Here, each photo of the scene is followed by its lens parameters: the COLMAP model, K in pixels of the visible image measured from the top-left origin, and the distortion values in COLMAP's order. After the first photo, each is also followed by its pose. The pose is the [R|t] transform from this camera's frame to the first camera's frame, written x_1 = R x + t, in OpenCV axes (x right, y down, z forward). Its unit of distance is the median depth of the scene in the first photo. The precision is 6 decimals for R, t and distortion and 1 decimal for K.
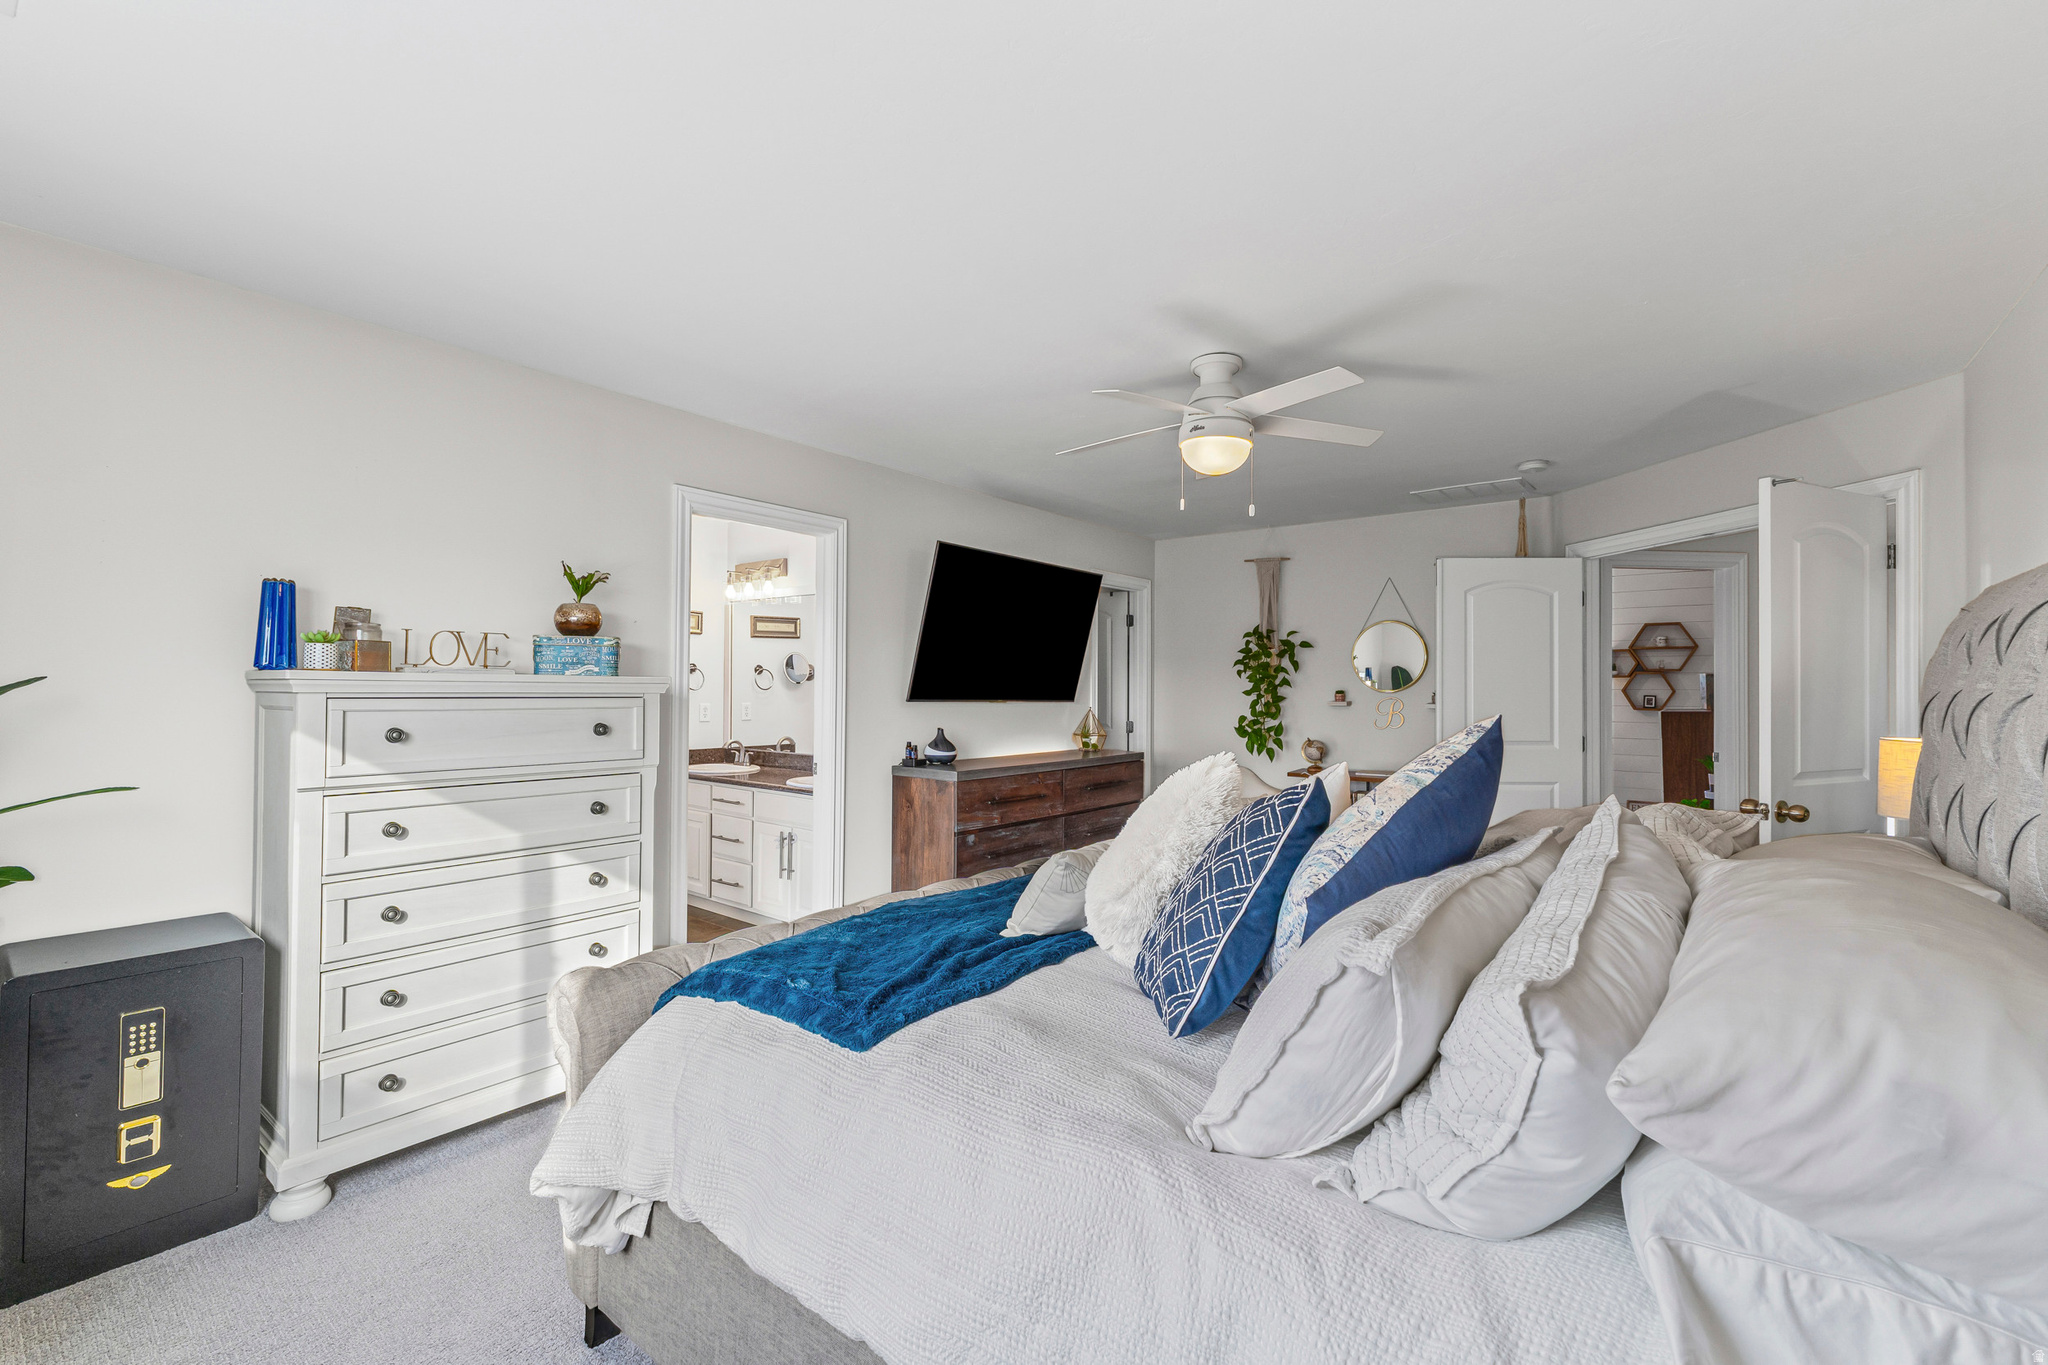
lens RADIAL K [[872.8, 0, 1024.0], [0, 872.8, 682.5], [0, 0, 1]] dist [-0.001380, -0.000008]
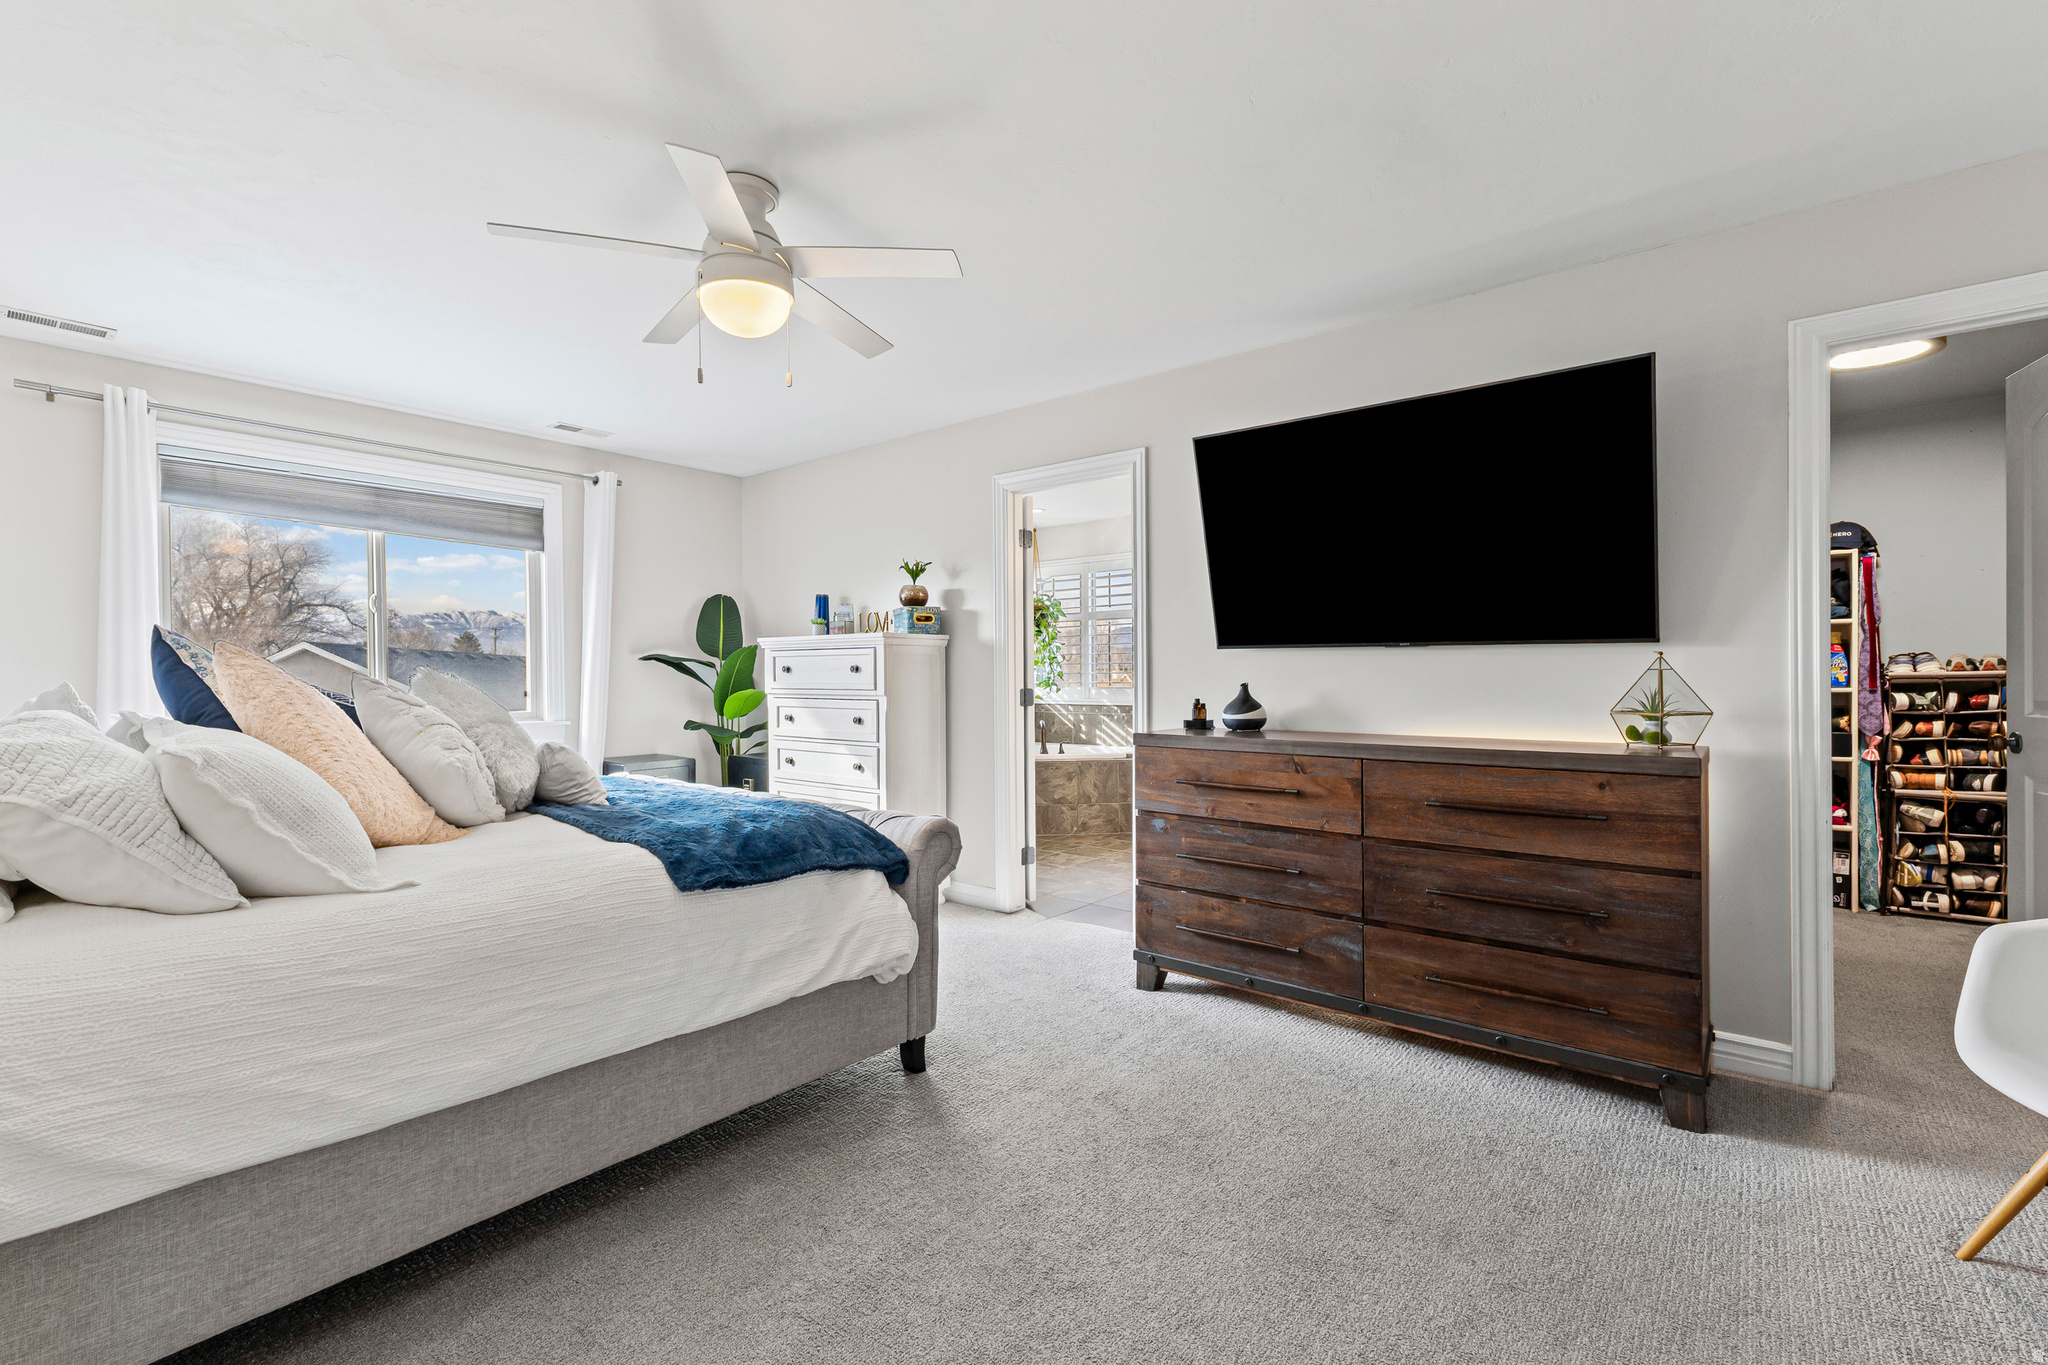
lens RADIAL K [[872.8, 0, 1024.0], [0, 872.8, 682.5], [0, 0, 1]] dist [-0.001380, -0.000008]
pose [[-0.007425, 0.002968, -0.999968, 0.675642], [0.009816, 0.999948, 0.002895, 0.049361], [0.999924, -0.009794, -0.007454, 0.849105]]
